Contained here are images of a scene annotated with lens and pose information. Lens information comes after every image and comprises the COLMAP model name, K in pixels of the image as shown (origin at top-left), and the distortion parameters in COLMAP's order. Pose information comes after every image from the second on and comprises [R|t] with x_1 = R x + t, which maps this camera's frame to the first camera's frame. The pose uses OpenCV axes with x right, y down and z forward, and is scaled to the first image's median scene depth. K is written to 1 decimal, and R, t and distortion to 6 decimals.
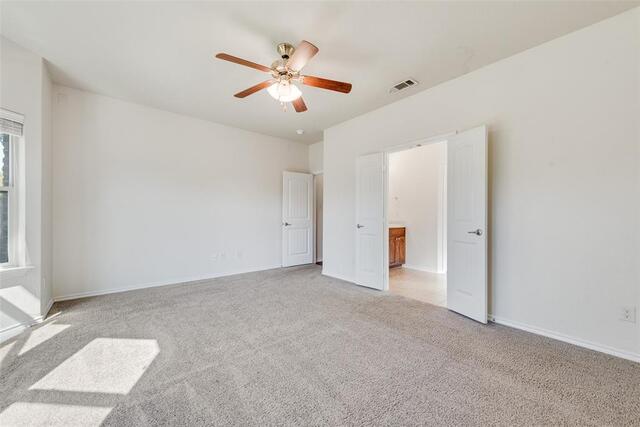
lens RADIAL K [[250.4, 0, 317.9], [0, 250.4, 213.3], [0, 0, 1]] dist [0.009884, -0.001692]
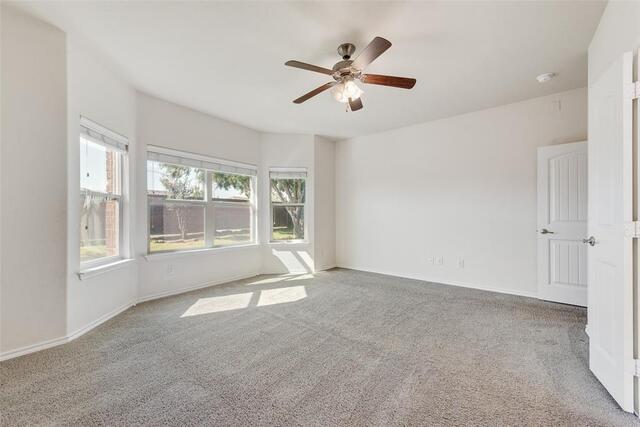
lens RADIAL K [[250.4, 0, 318.6], [0, 250.4, 215.5], [0, 0, 1]] dist [0.009884, -0.001692]
pose [[0.184970, -0.007399, -0.982716, 0.792392], [0.004077, 0.999969, -0.006762, 0.011381], [0.982736, -0.002756, 0.184994, 0.696001]]
